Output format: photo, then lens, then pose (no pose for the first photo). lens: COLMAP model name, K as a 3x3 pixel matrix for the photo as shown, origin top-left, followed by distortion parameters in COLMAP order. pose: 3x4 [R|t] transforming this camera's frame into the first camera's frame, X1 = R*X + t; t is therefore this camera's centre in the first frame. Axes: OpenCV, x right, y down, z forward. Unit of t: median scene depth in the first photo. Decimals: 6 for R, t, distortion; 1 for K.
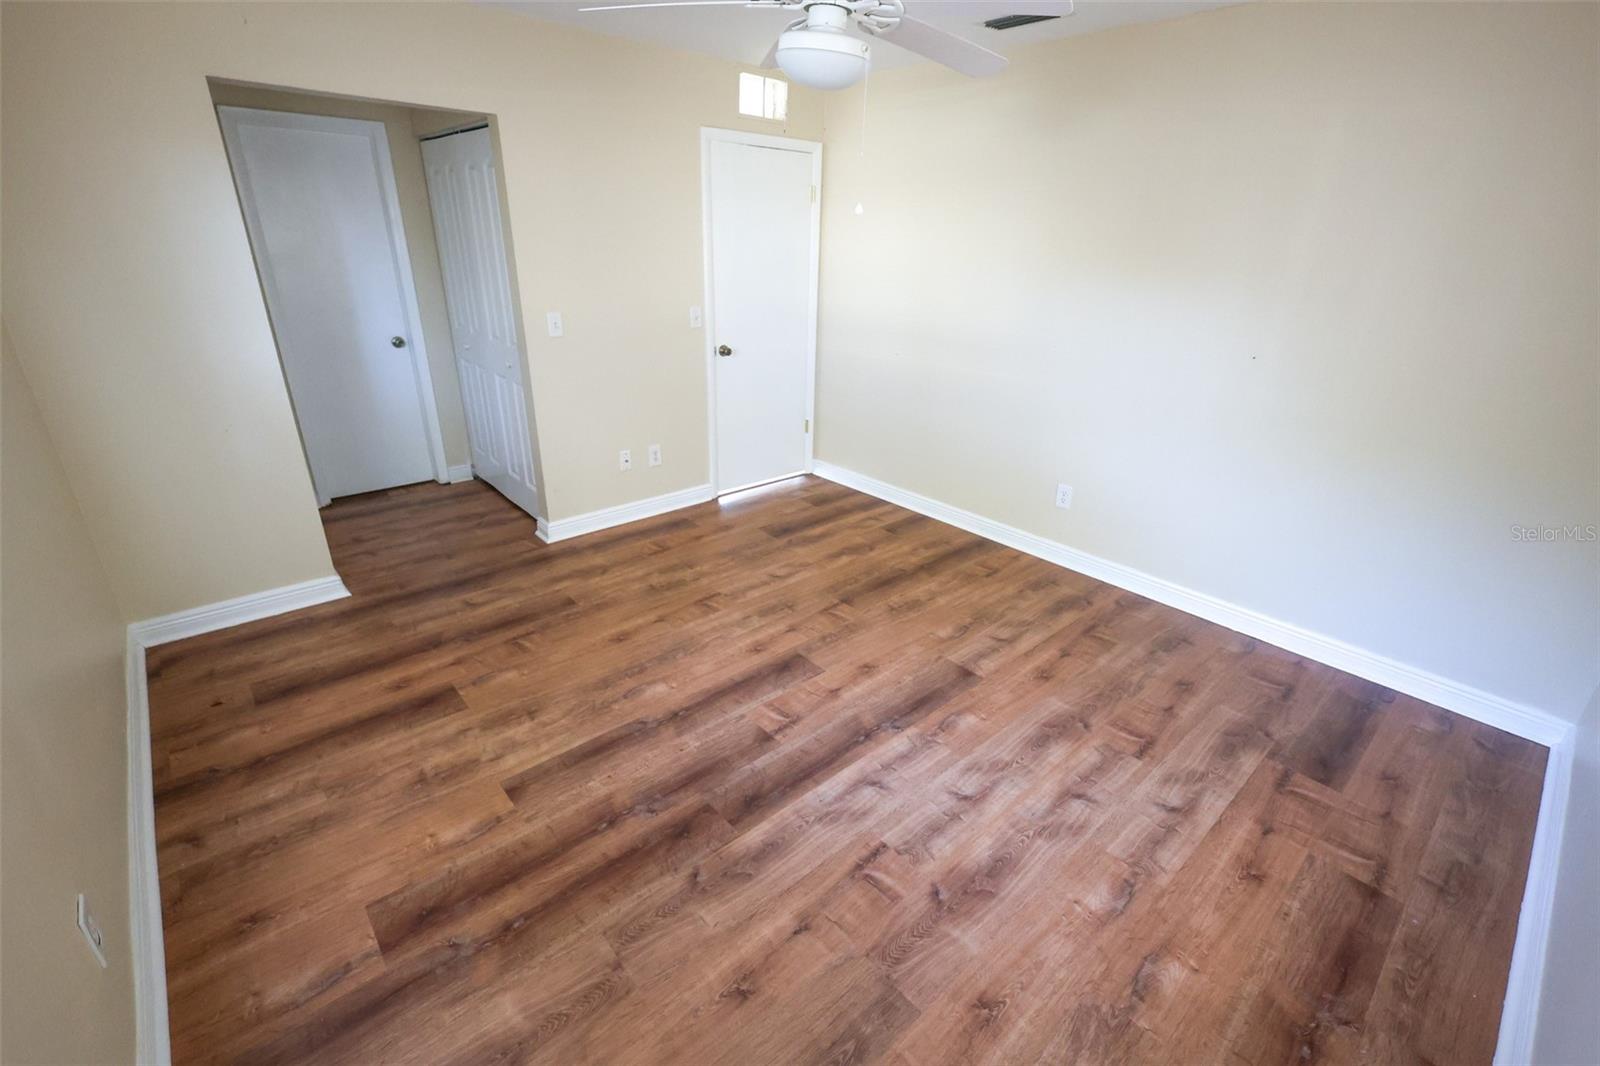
lens RADIAL K [[719.6, 0, 770.2], [0, 719.6, 530.7], [0, 0, 1]] dist [0.003435, -0.000715]
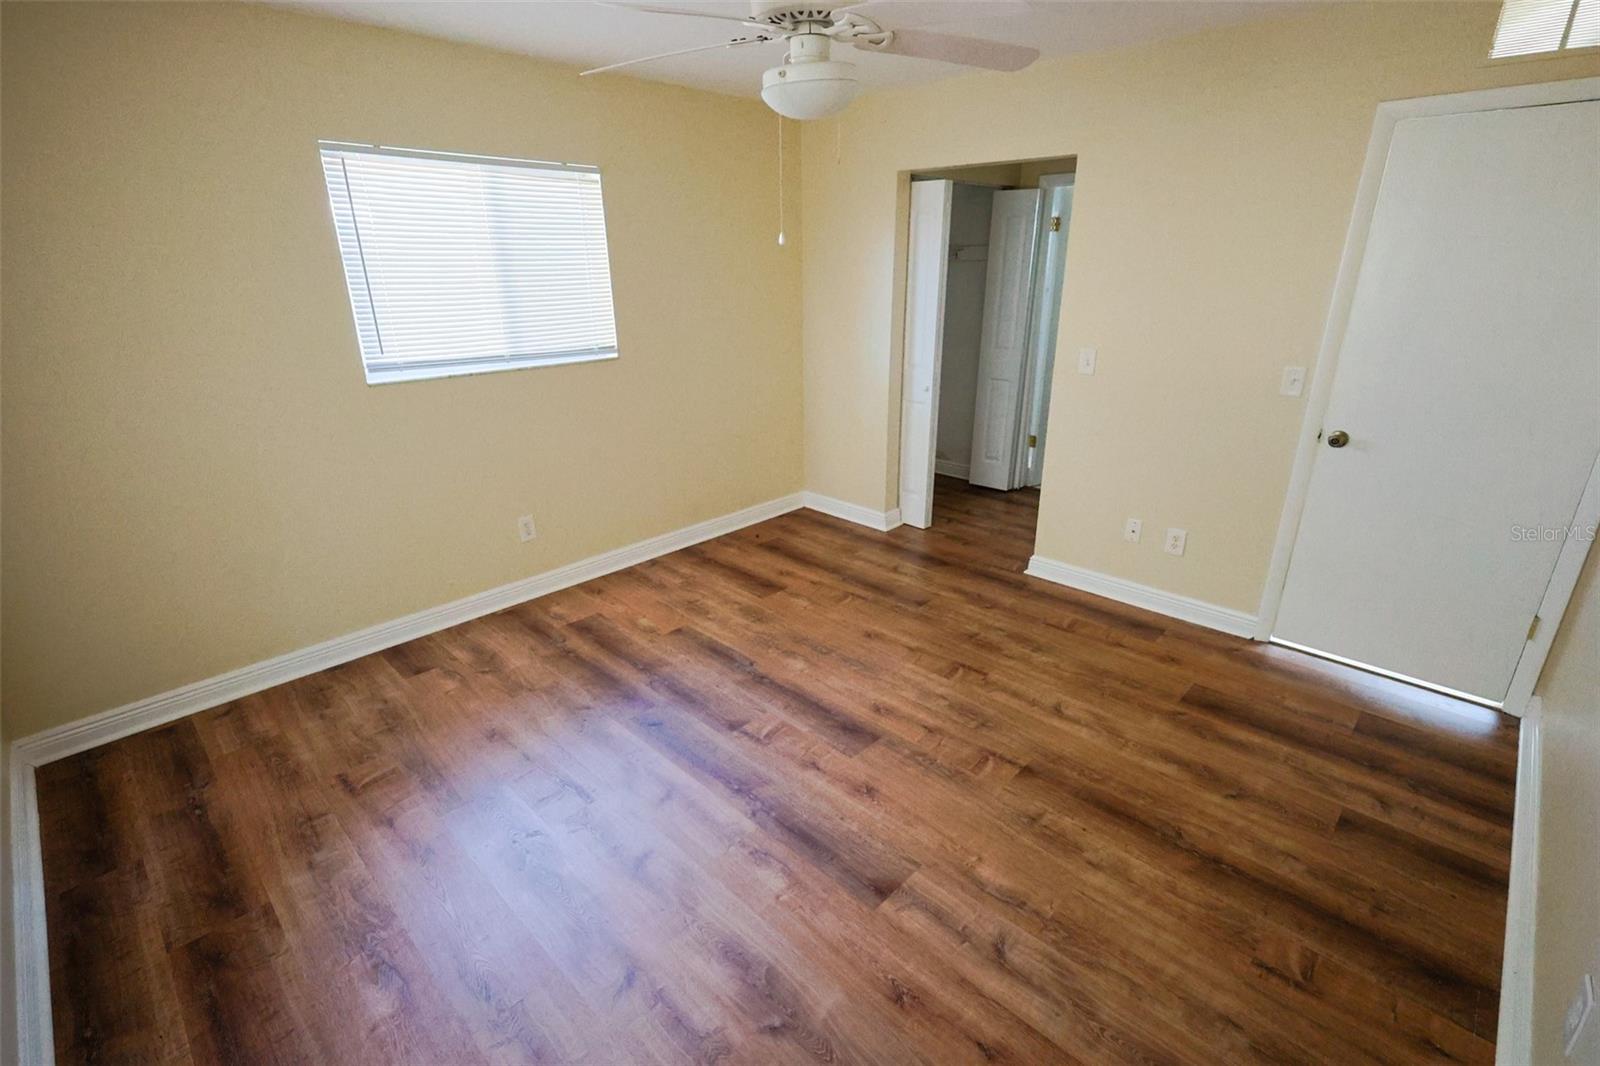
lens RADIAL K [[719.6, 0, 792.6], [0, 719.6, 518.3], [0, 0, 1]] dist [0.003435, -0.000715]
pose [[0.082359, 0.313618, -0.945971, 0.723751], [-0.370358, 0.890850, 0.263099, -0.239231], [0.925231, 0.328679, 0.189520, 0.609165]]
